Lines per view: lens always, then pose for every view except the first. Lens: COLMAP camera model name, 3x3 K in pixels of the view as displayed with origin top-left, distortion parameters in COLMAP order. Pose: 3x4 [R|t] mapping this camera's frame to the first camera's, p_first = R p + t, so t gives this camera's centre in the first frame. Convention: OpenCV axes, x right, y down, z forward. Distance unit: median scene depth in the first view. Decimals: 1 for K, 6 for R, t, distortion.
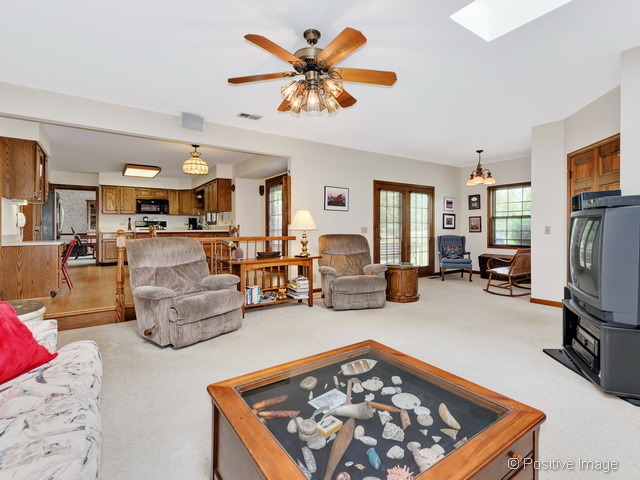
lens RADIAL K [[321.8, 0, 339.9], [0, 321.8, 226.9], [0, 0, 1]] dist [0.020655, -0.000076]
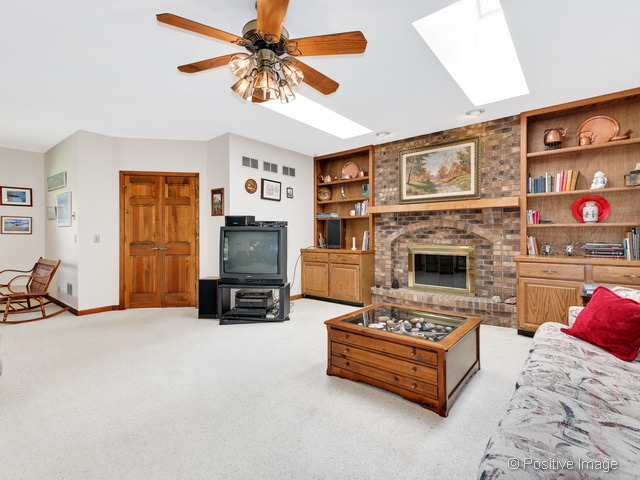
lens RADIAL K [[311.6, 0, 319.8], [0, 311.6, 235.1], [0, 0, 1]] dist [0.048838, 0.000014]
pose [[-0.246339, 0.006558, 0.969162, -0.311245], [-0.004161, 0.999961, -0.007825, 0.001769], [-0.969175, -0.005960, -0.246302, 0.363450]]
